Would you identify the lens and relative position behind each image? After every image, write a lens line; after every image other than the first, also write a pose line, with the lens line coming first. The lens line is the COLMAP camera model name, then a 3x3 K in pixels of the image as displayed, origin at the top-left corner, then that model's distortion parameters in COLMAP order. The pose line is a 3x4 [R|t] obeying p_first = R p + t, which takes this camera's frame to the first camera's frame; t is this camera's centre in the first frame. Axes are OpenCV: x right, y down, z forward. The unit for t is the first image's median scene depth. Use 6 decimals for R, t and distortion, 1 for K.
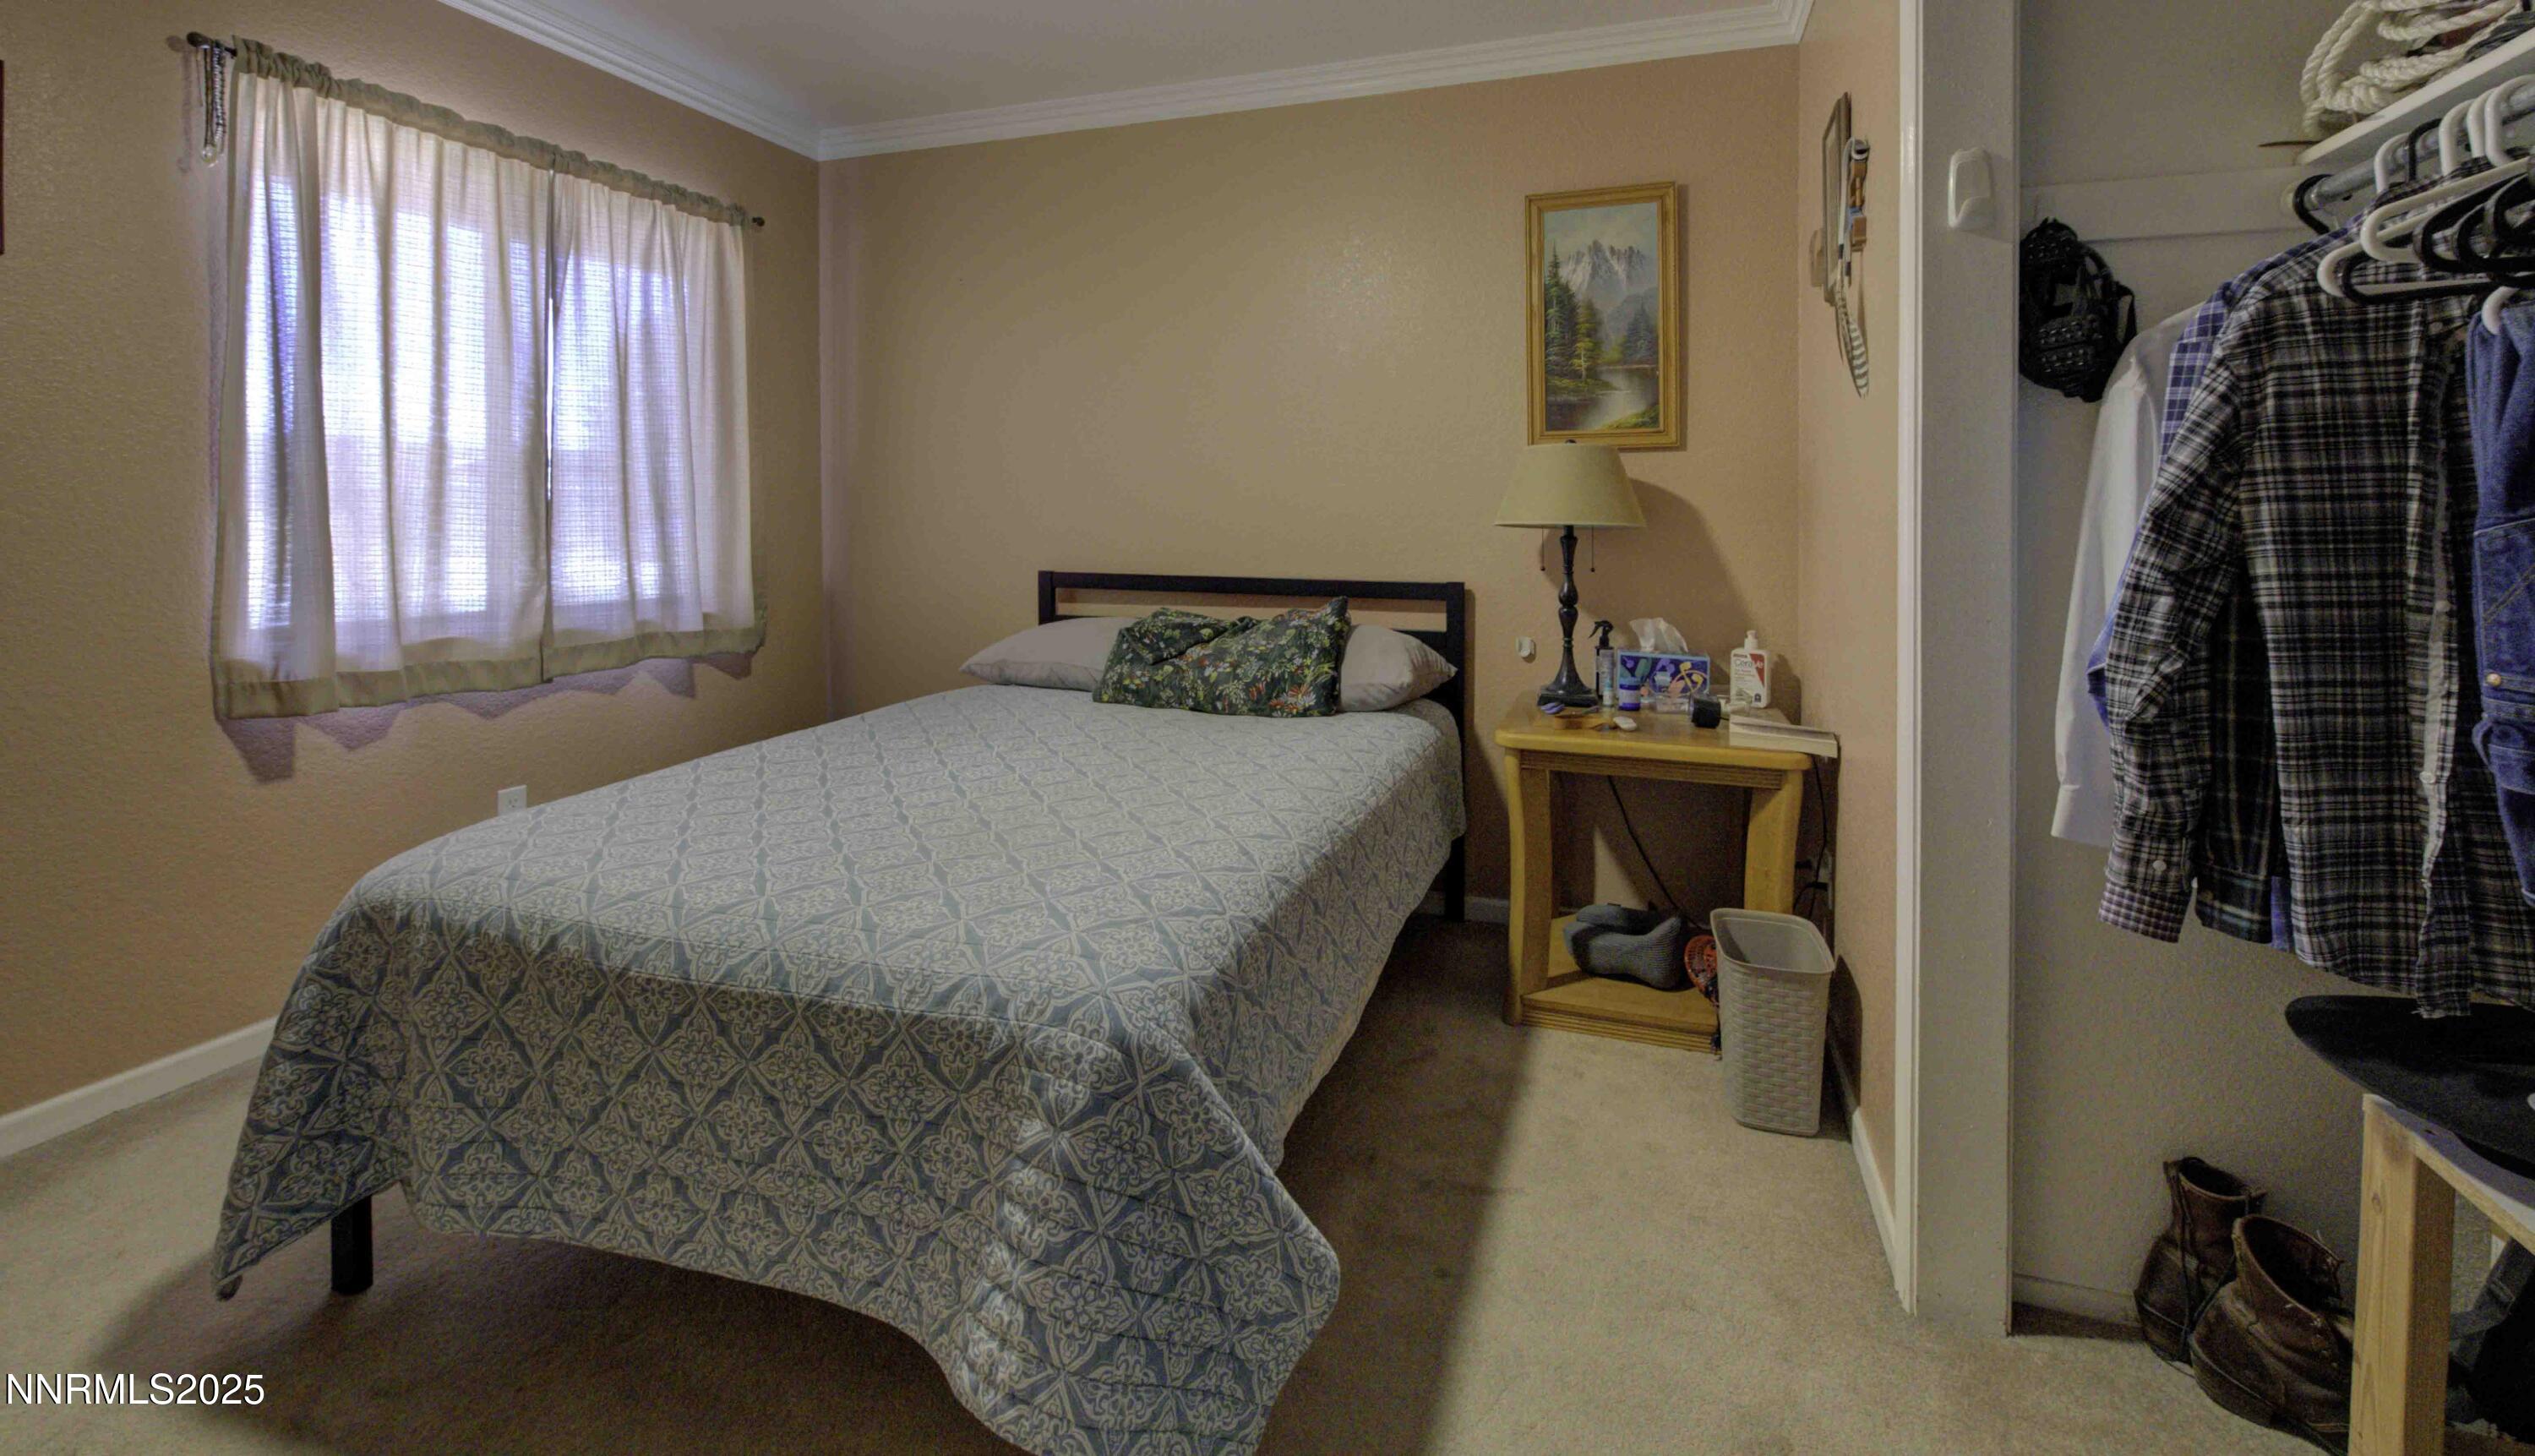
lens RADIAL K [[1052.6, 0, 1274.6], [0, 1052.6, 497.2], [0, 0, 1]] dist [0.004621, -0.000523]
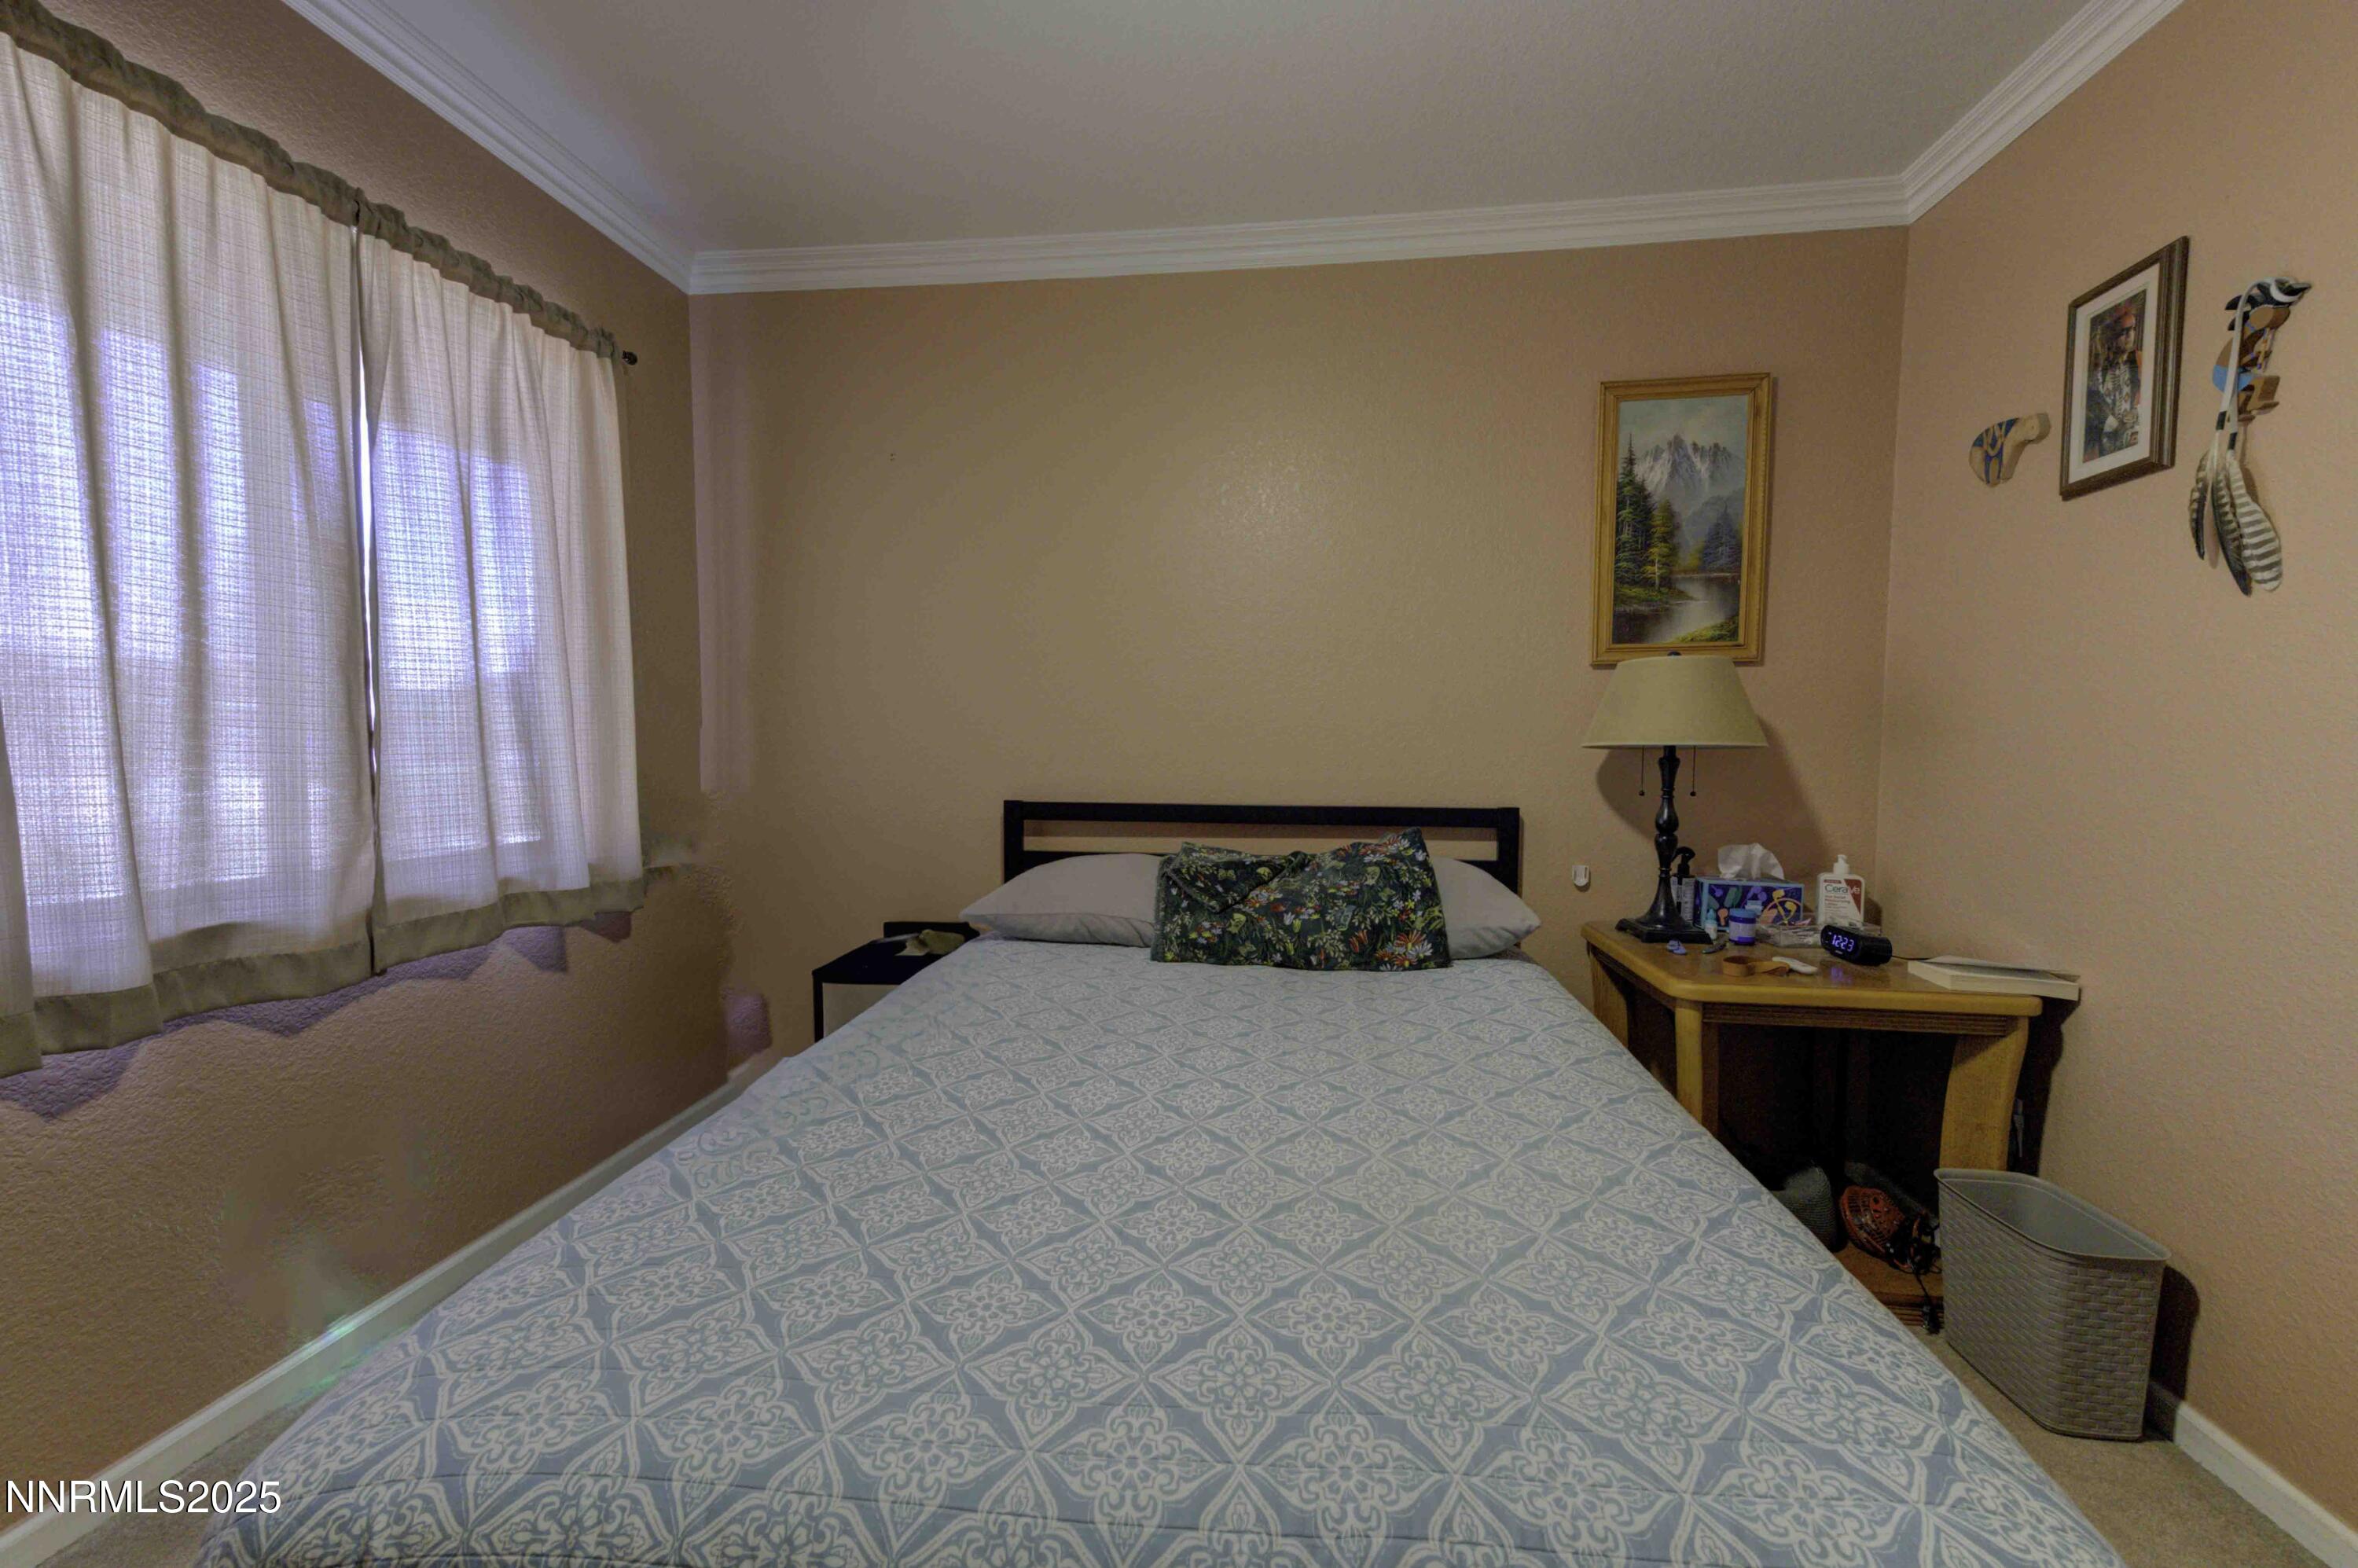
lens RADIAL K [[927.4, 0, 1170.0], [0, 927.4, 761.6], [0, 0, 1]] dist [0.022928, 0.000332]
pose [[0.978646, -0.008409, 0.205379, -0.302406], [-0.001342, 0.998880, 0.047292, 0.002603], [-0.205547, -0.046558, 0.977539, 0.282770]]
